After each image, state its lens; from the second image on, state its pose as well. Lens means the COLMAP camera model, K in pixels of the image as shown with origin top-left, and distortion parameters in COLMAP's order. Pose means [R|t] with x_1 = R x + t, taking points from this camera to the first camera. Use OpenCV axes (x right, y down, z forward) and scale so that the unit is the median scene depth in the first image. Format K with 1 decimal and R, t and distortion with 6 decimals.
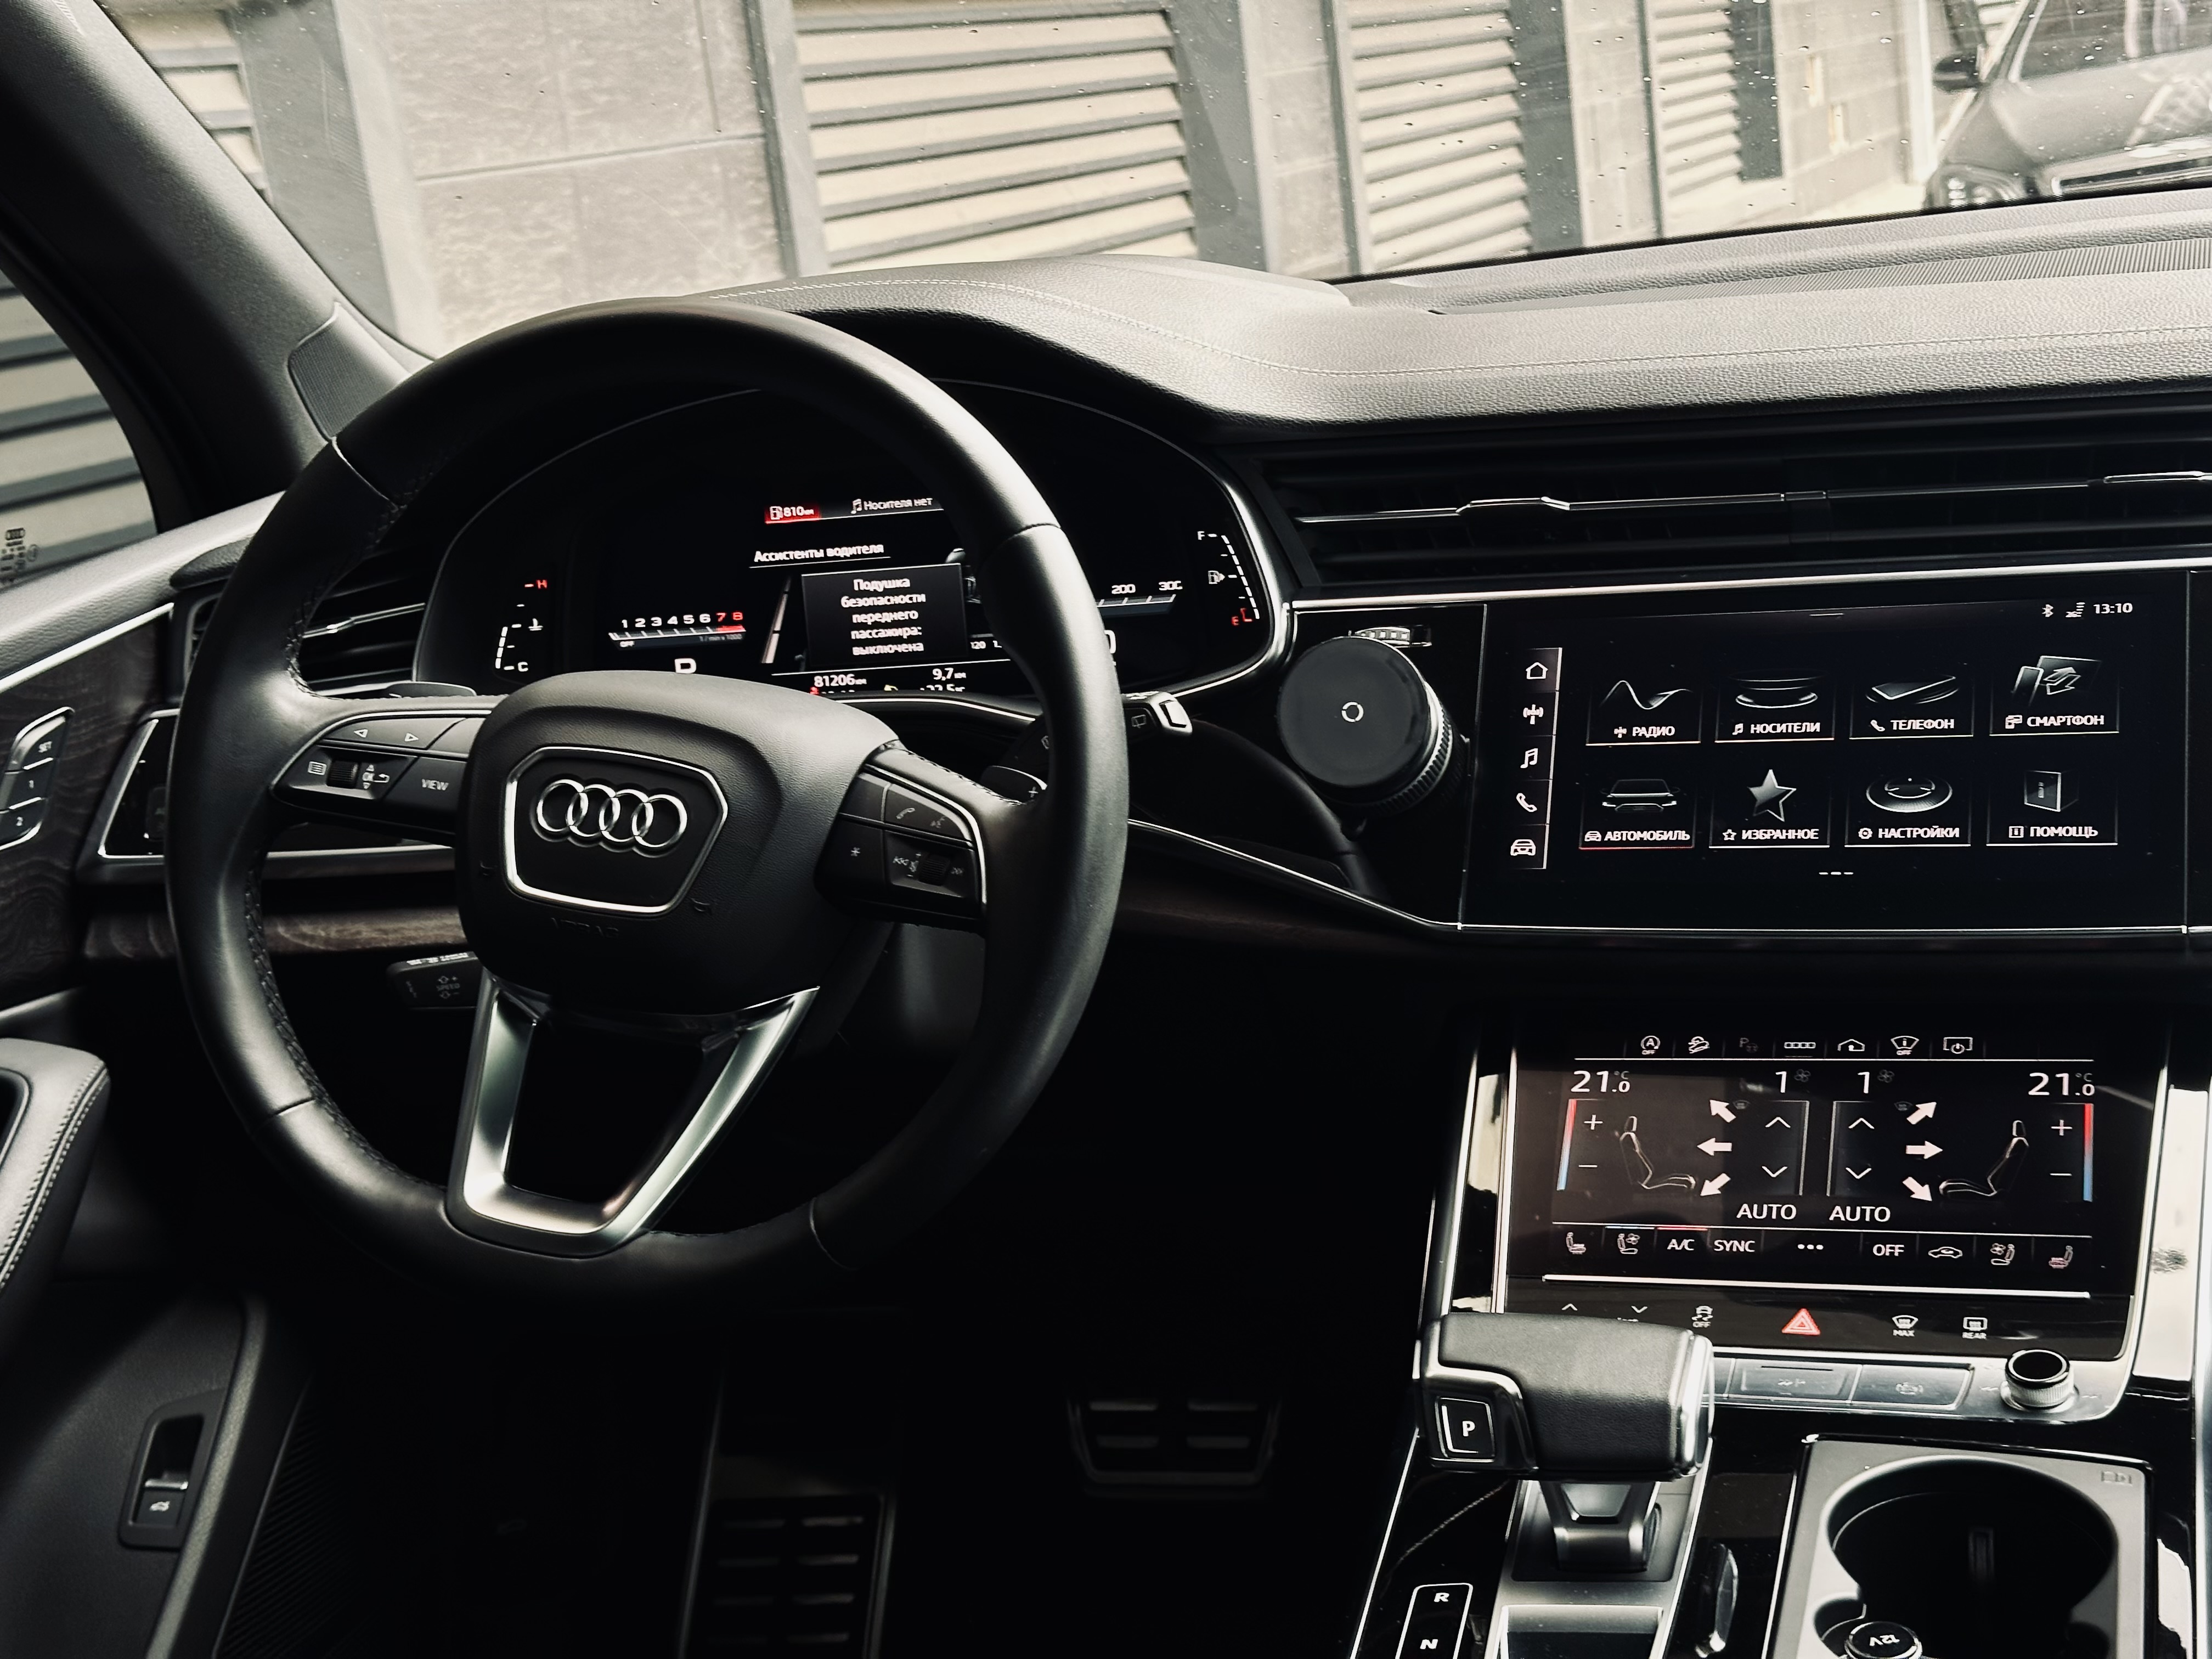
lens RADIAL K [[3085.5, 0, 1075.1], [0, 3085.5, 793.5], [0, 0, 1]] dist [0.120686, 0.000000]
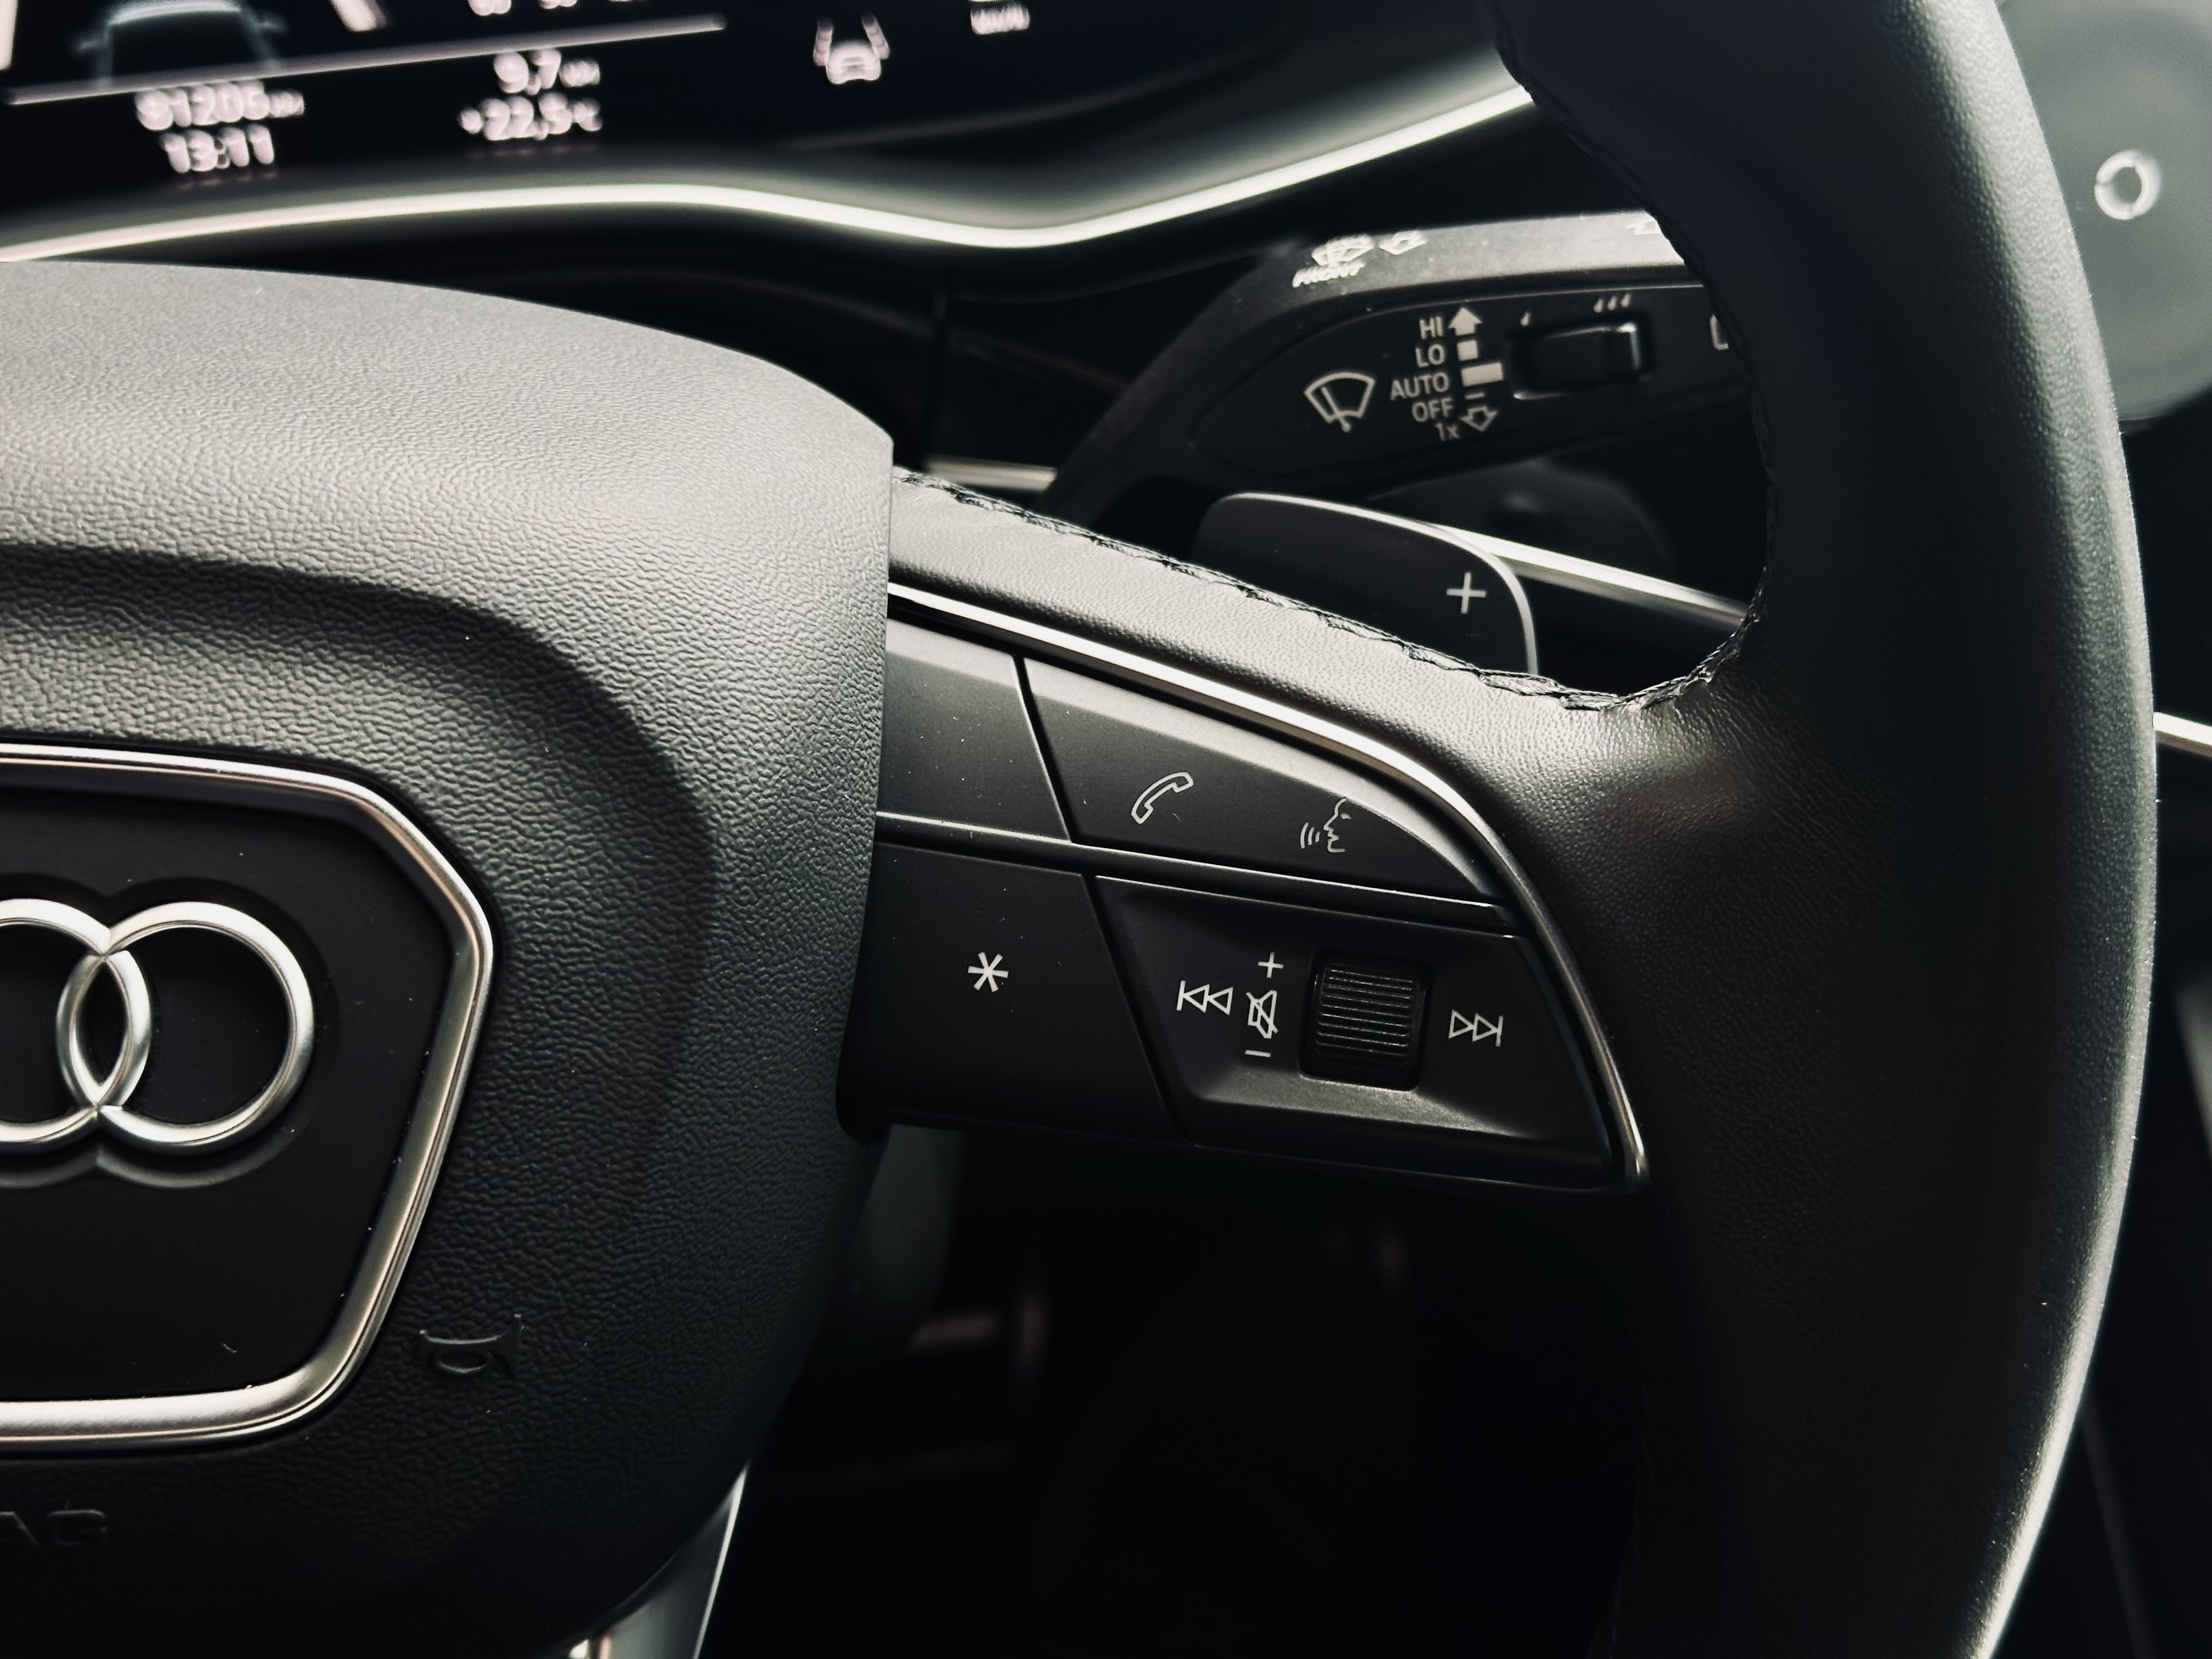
lens RADIAL K [[3028.6, 0, 1240.7], [0, 3028.6, 846.2], [0, 0, 1]] dist [0.098871, 0.000000]
pose [[0.914110, -0.176762, 0.364909, -0.135134], [0.068508, 0.954365, 0.290680, -0.060035], [-0.399638, -0.240714, 0.884503, 0.728200]]
